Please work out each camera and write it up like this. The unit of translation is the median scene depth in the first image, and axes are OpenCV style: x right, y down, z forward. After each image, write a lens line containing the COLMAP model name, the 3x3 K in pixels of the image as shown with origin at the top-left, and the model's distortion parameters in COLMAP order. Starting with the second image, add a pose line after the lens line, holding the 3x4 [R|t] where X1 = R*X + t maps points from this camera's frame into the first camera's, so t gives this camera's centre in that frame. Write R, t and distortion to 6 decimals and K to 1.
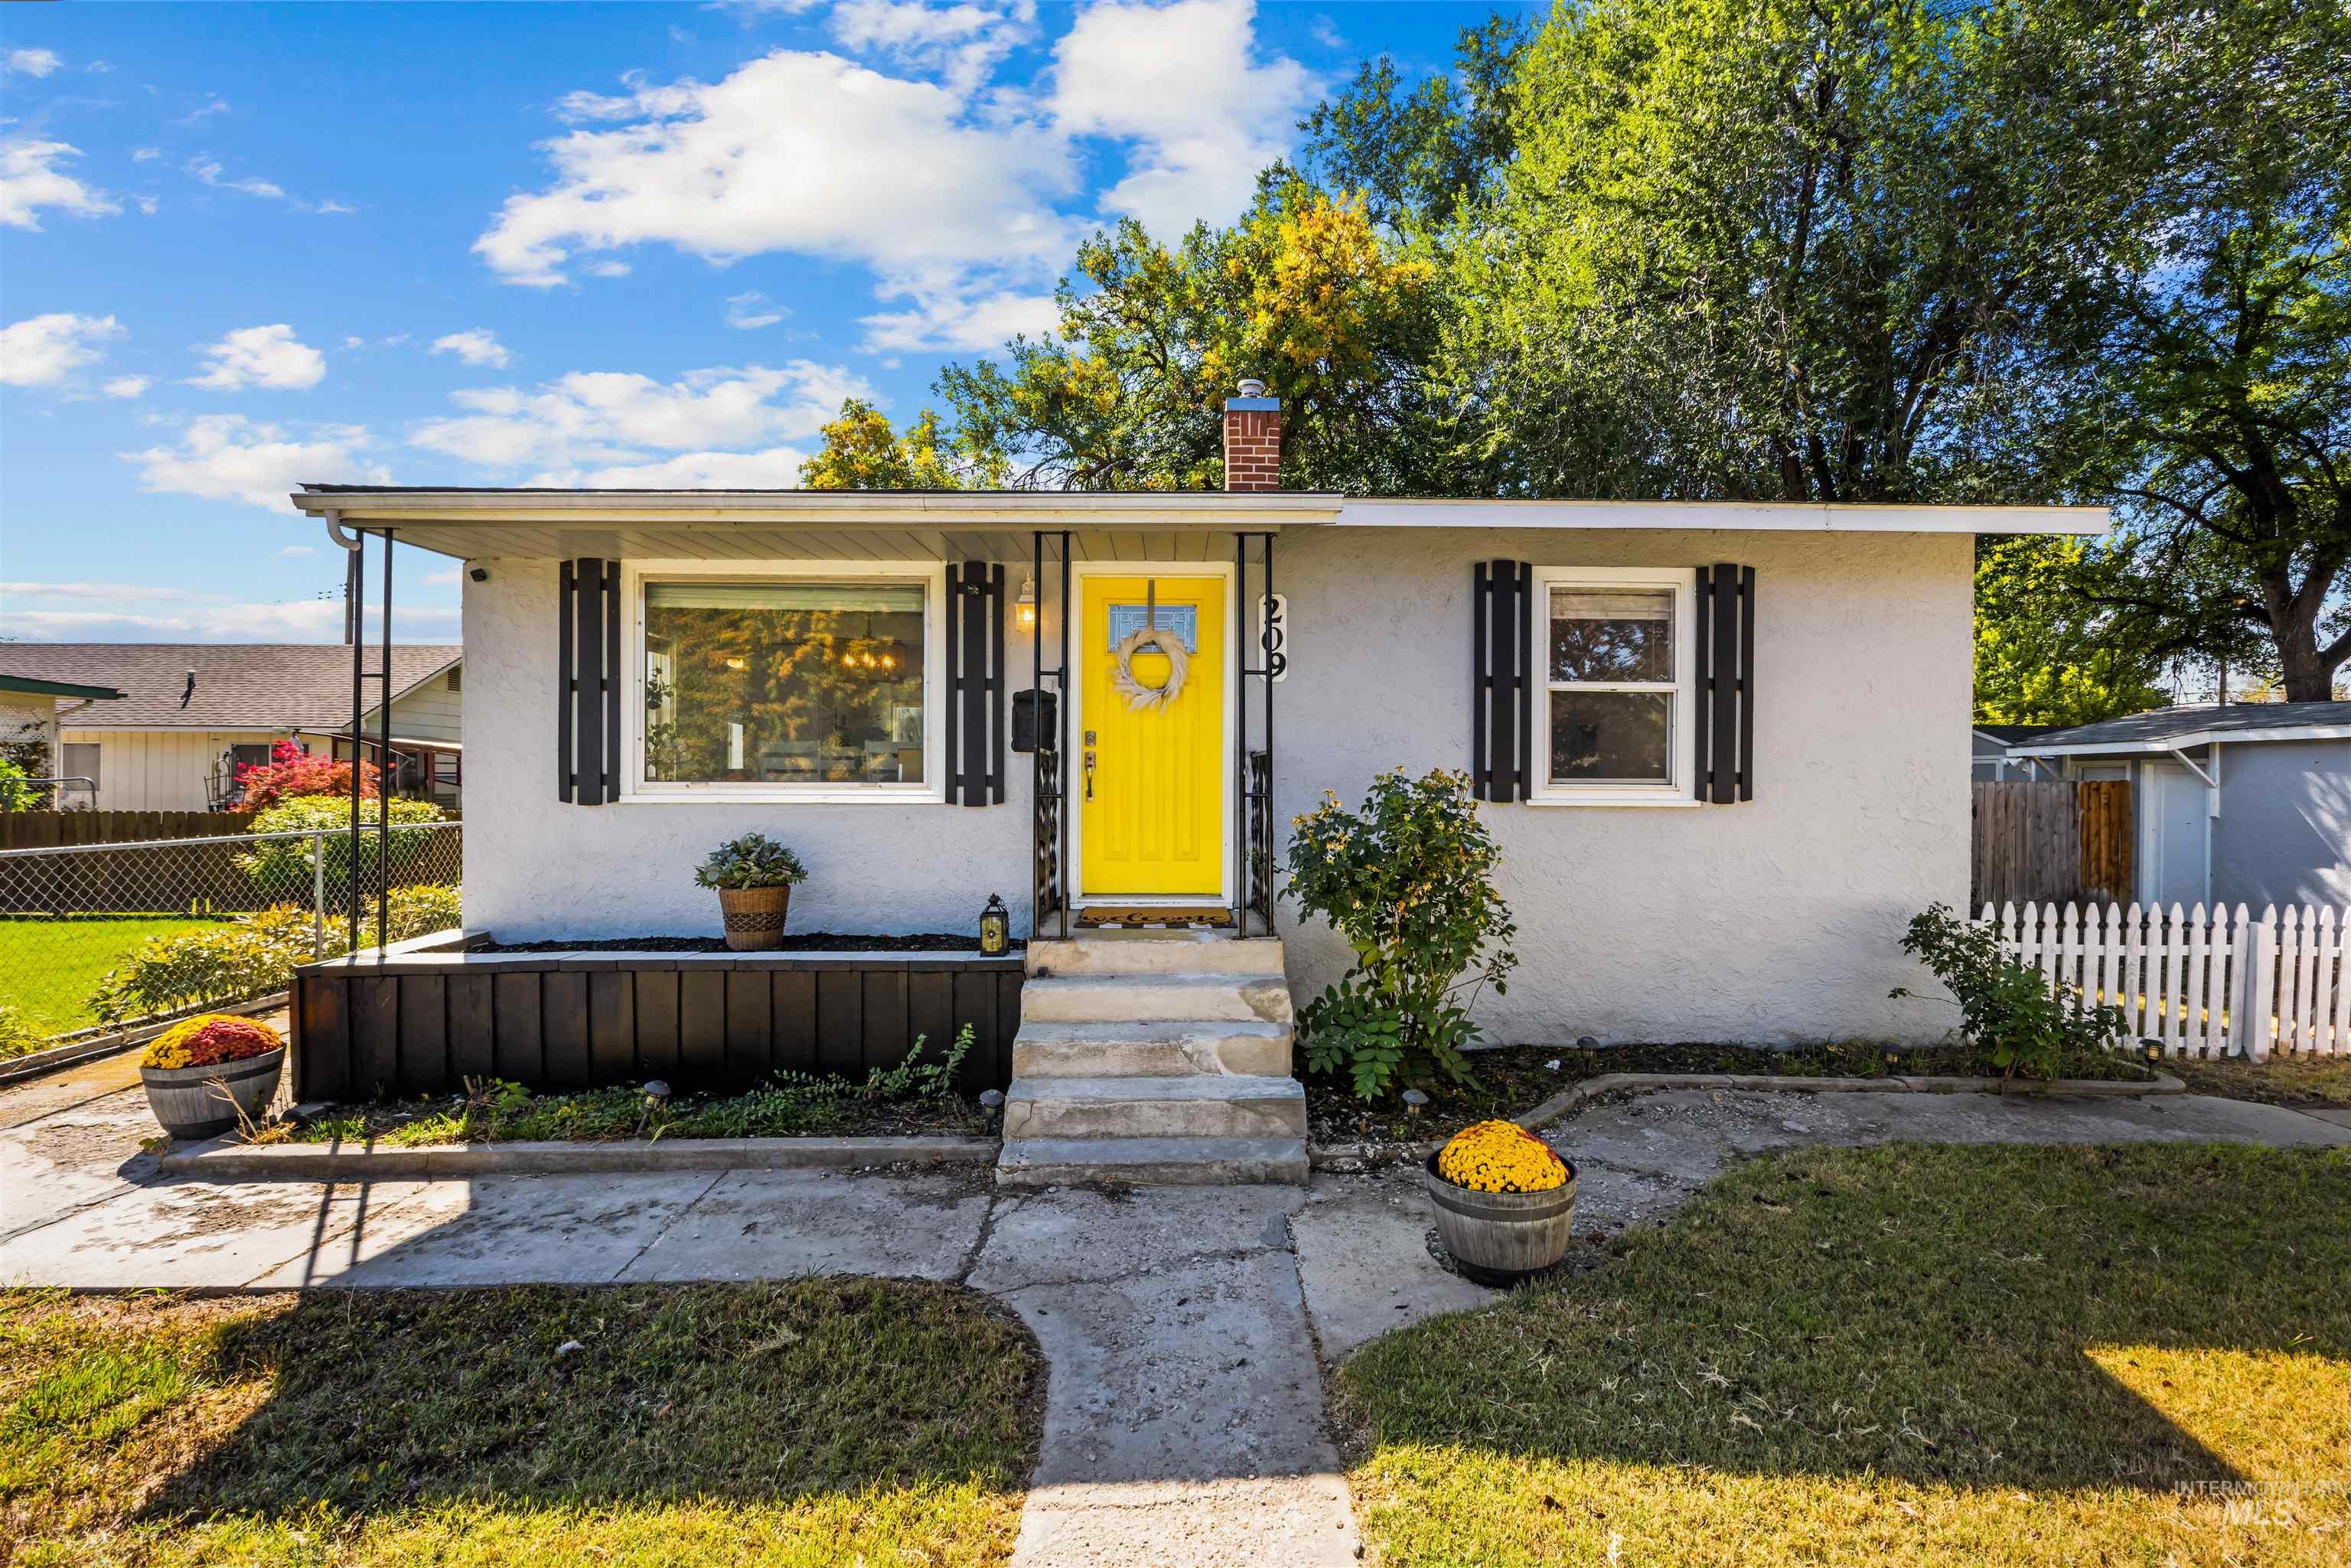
lens RADIAL K [[1046.9, 0, 1187.7], [0, 1046.9, 786.2], [0, 0, 1]] dist [0.002062, 0.000188]
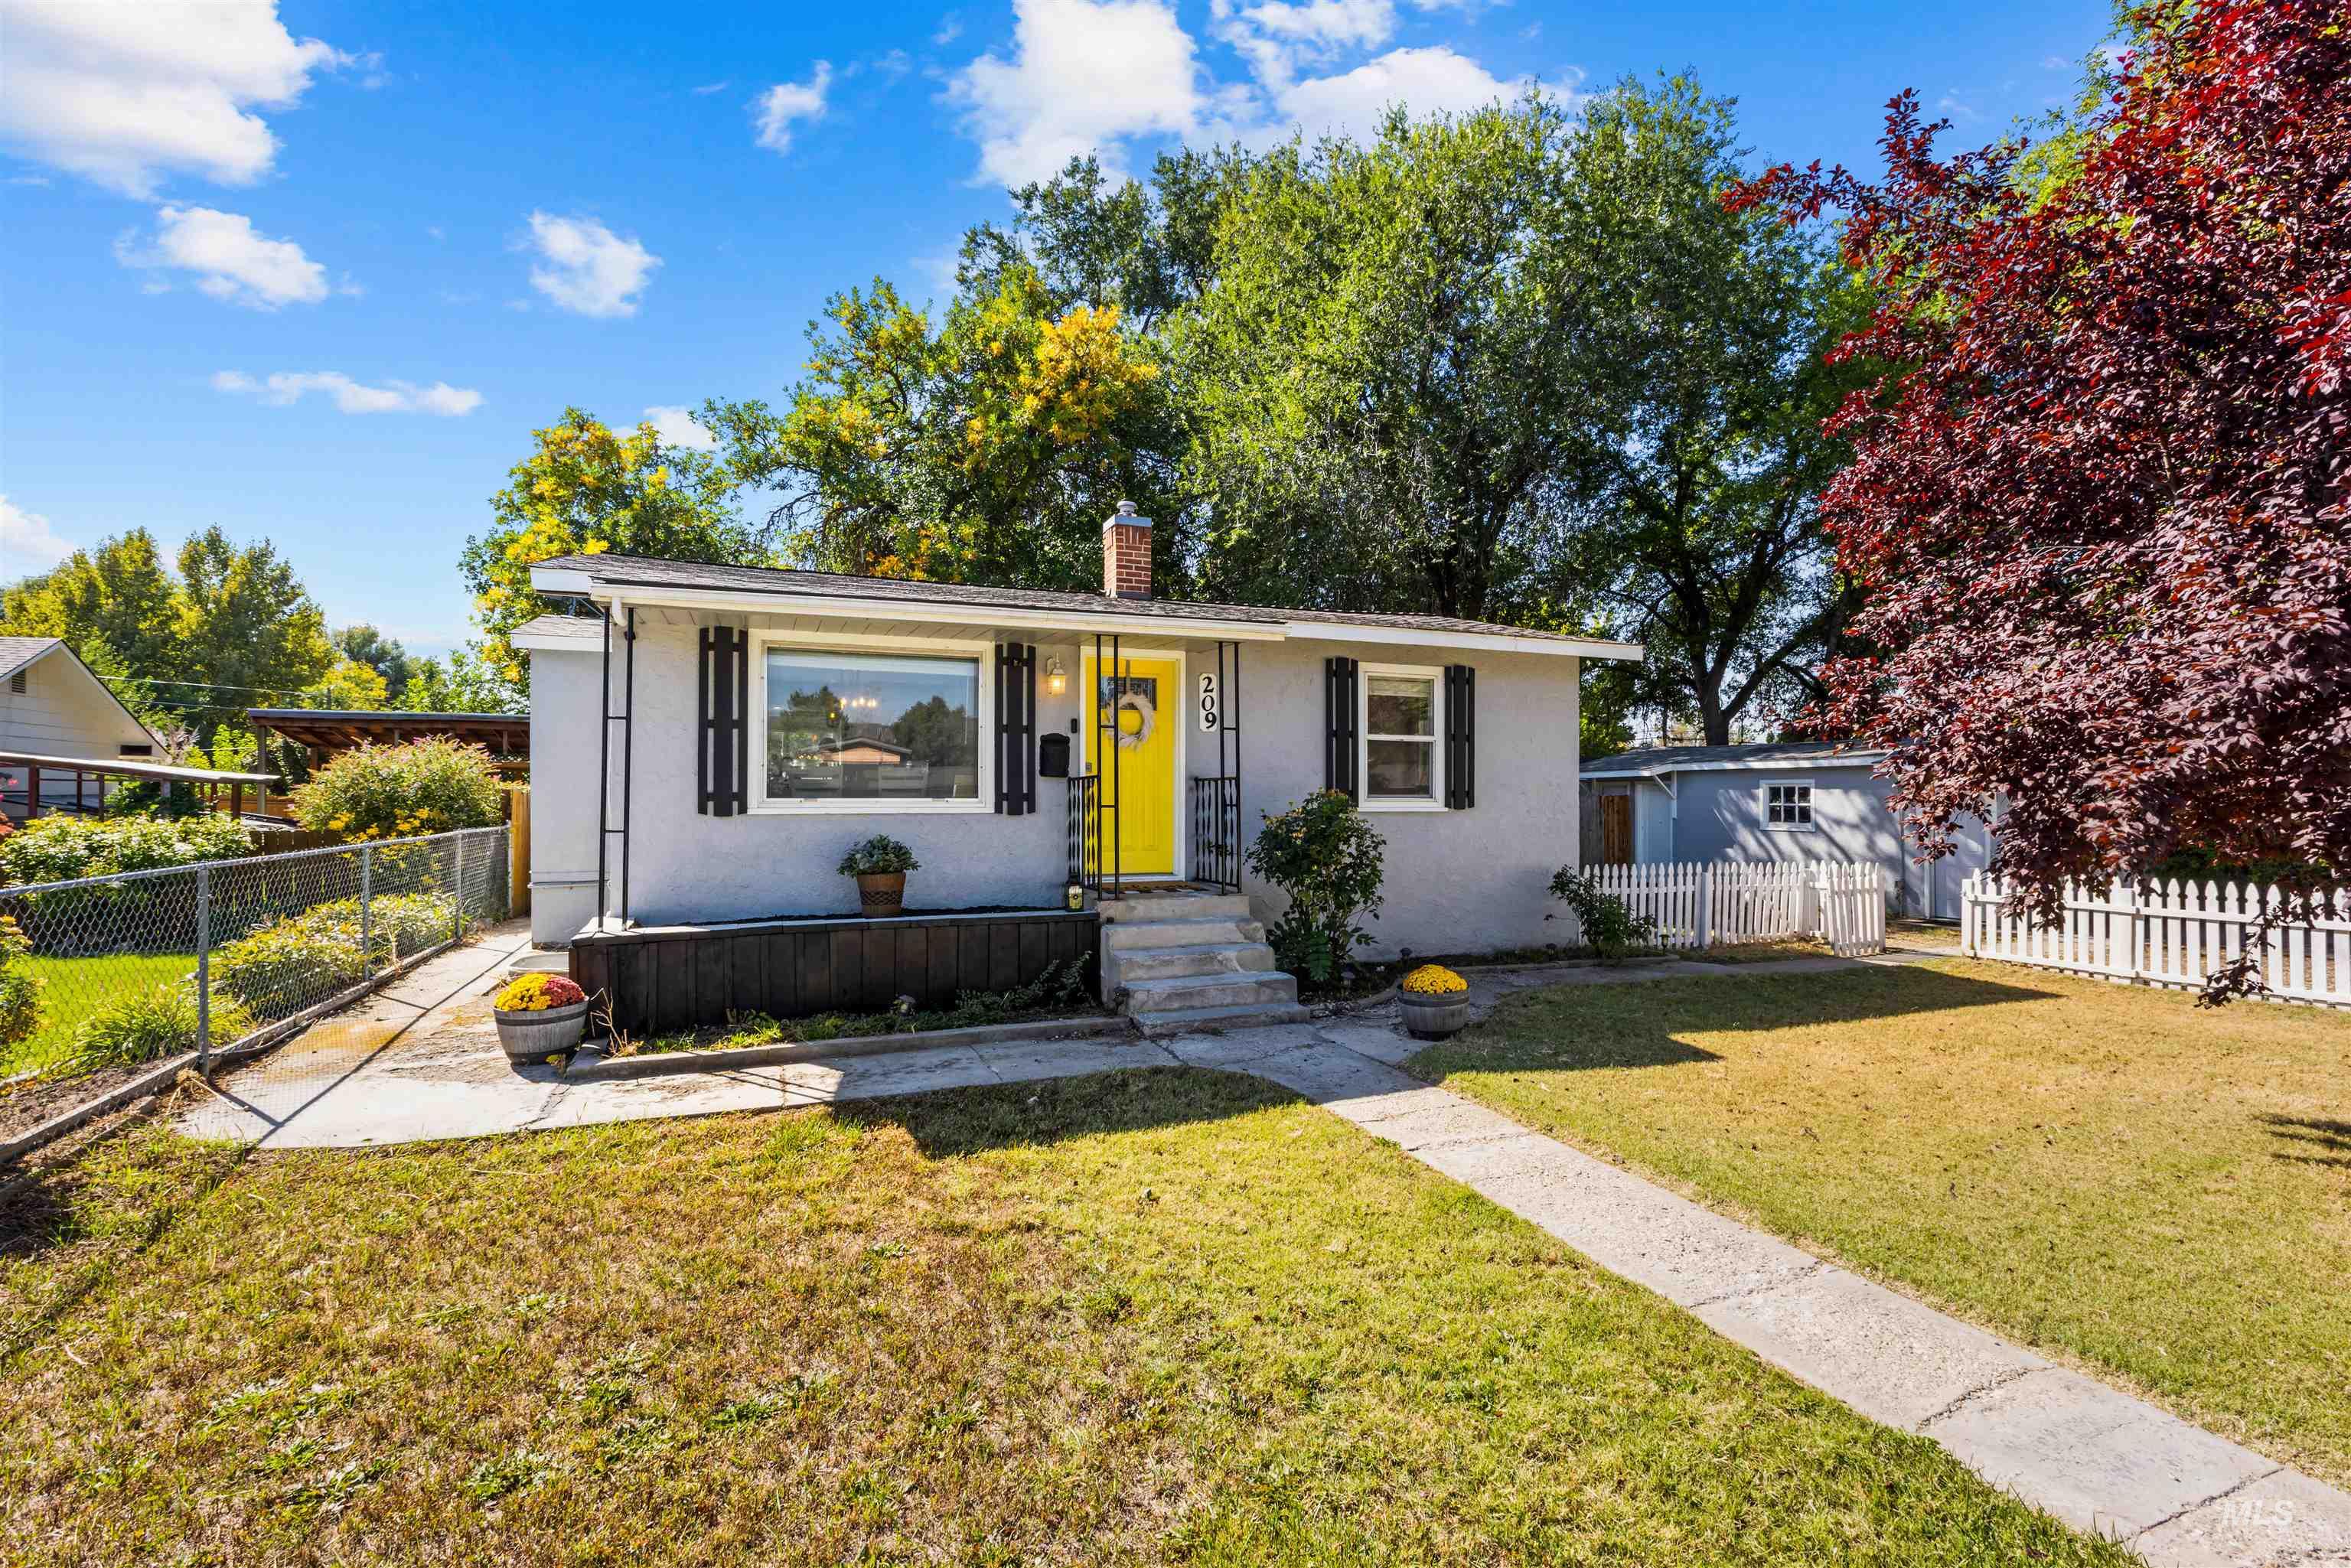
lens RADIAL K [[1046.9, 0, 1187.7], [0, 1046.9, 786.2], [0, 0, 1]] dist [0.002062, 0.000188]
pose [[0.937631, 0.000860, 0.347631, -0.472305], [0.004947, 0.999863, -0.015819, 0.004045], [-0.347596, 0.016552, 0.937498, -0.409303]]
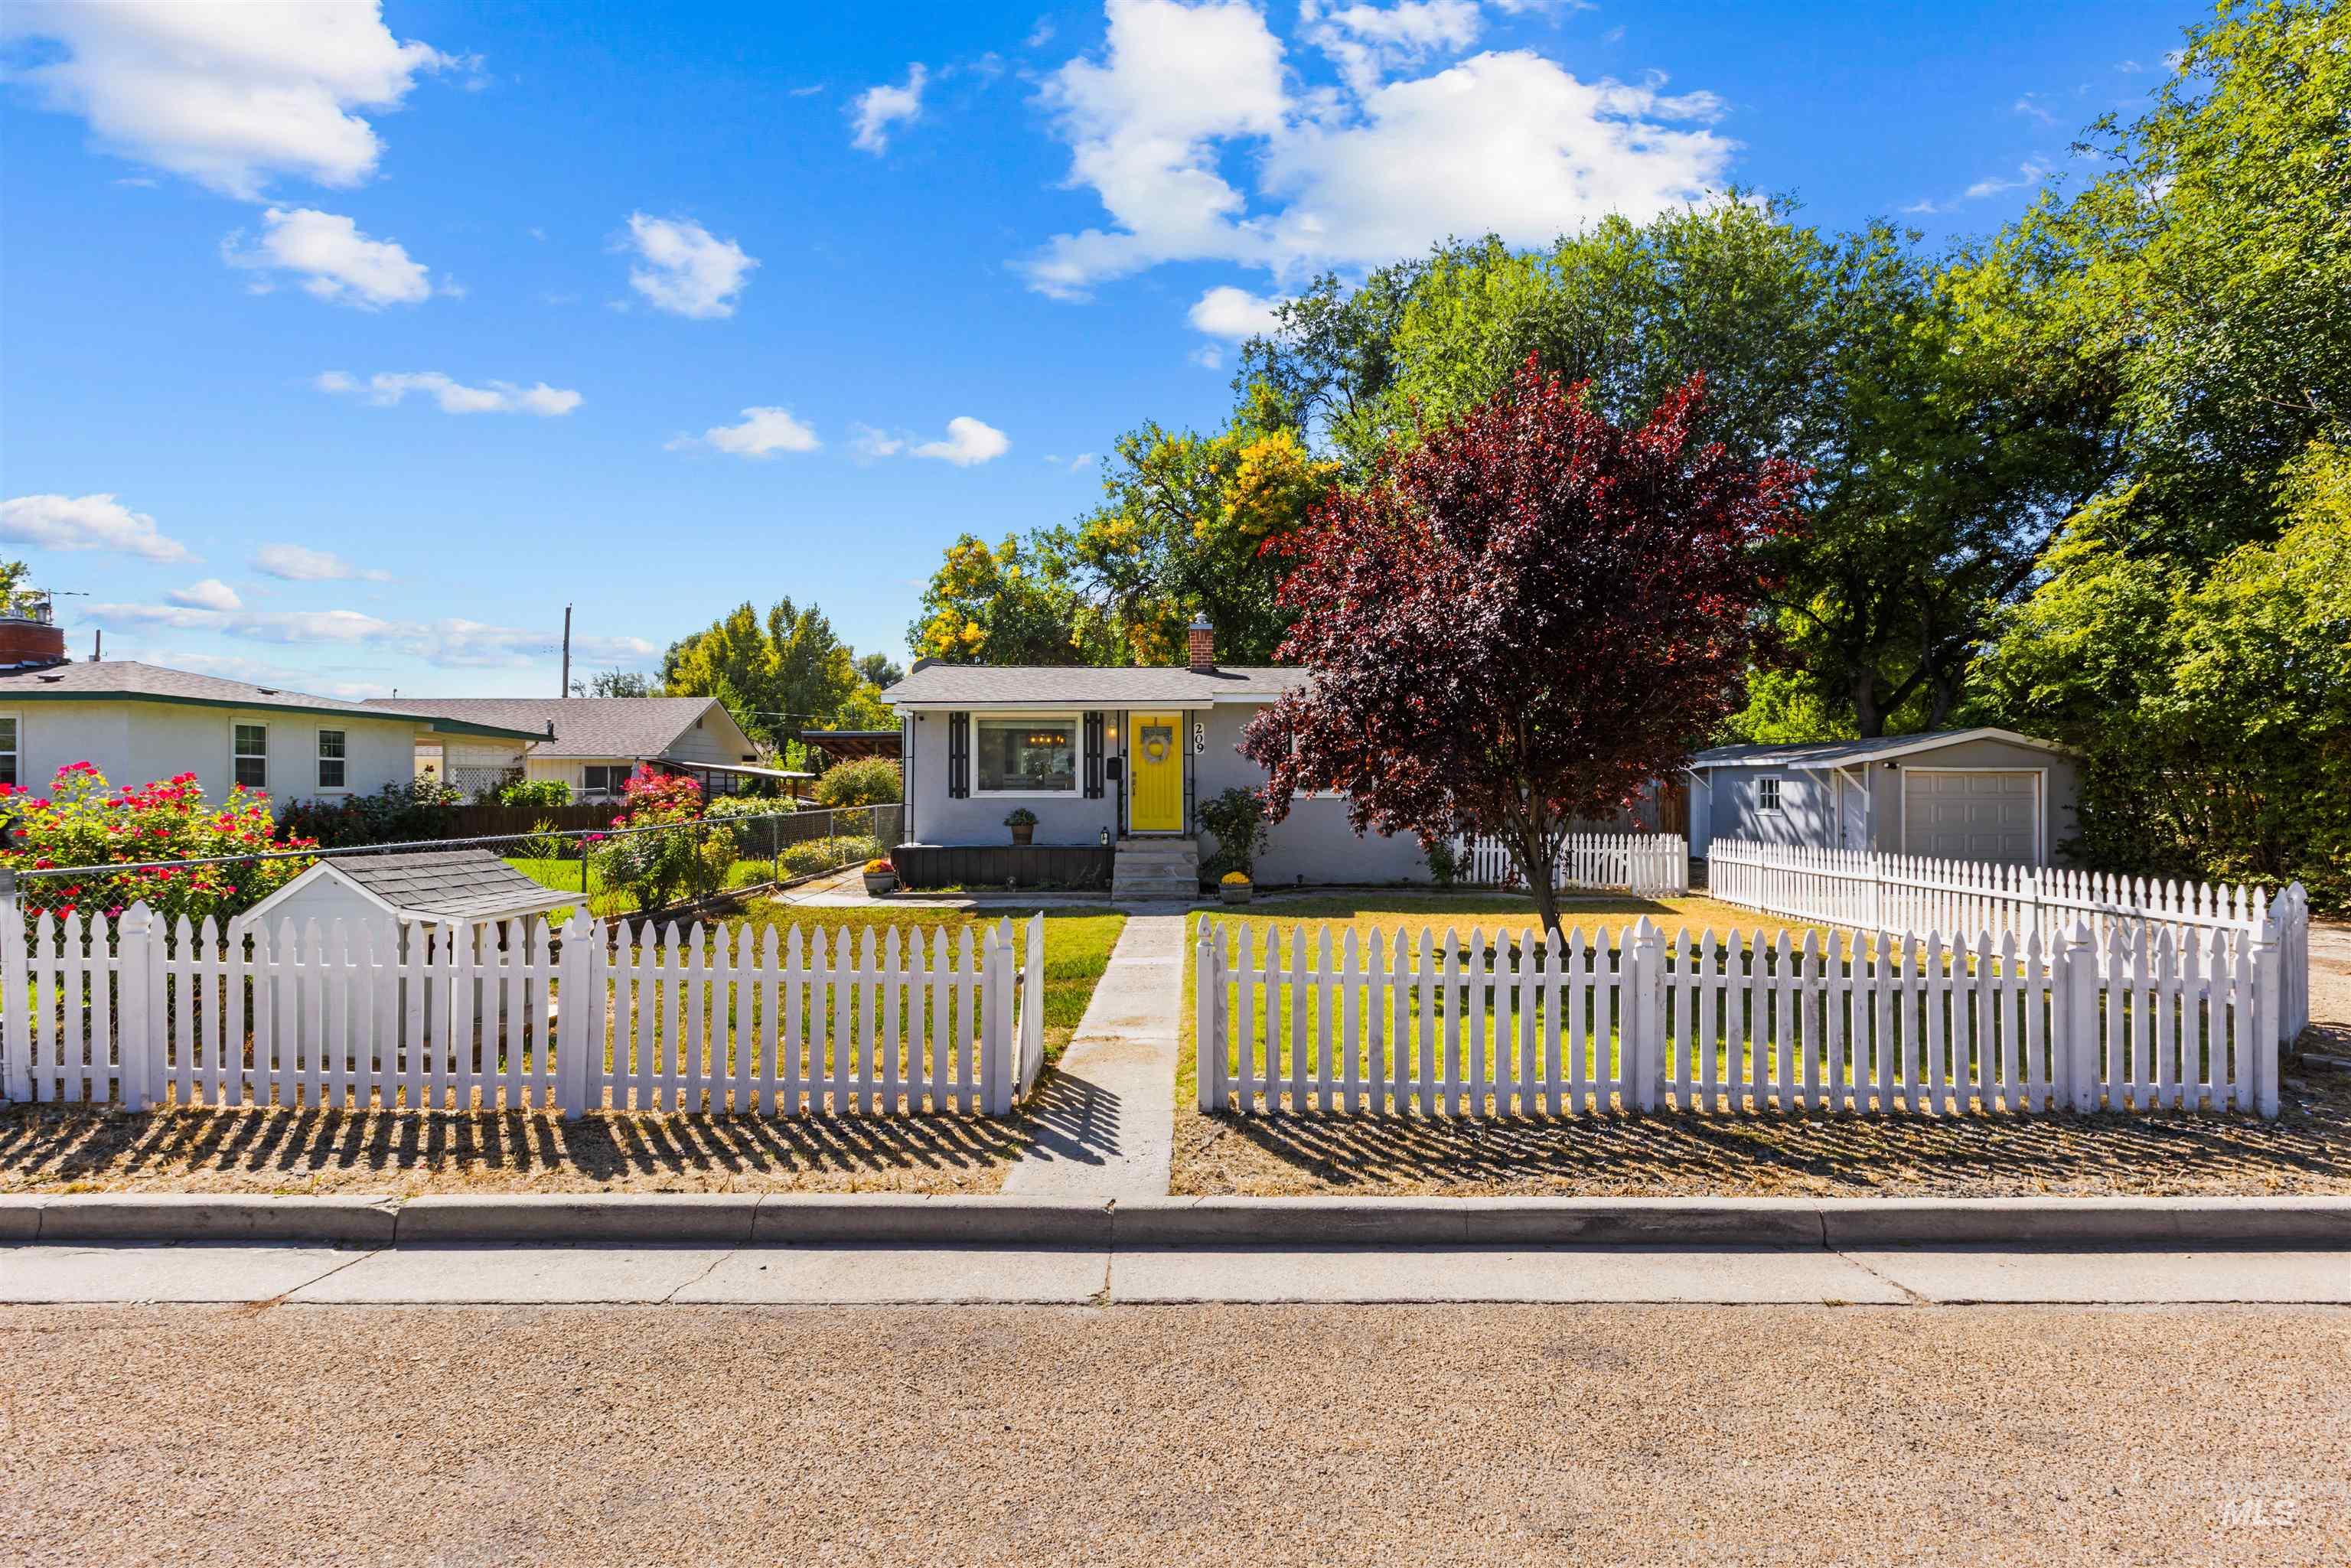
lens RADIAL K [[1021.7, 0, 1172.2], [0, 1021.7, 790.3], [0, 0, 1]] dist [0.001163, -0.000161]
pose [[0.999349, -0.003484, -0.035911, 0.106624], [0.003490, 0.999994, 0.000103, -0.002590], [0.035910, -0.000228, 0.999355, -1.728406]]
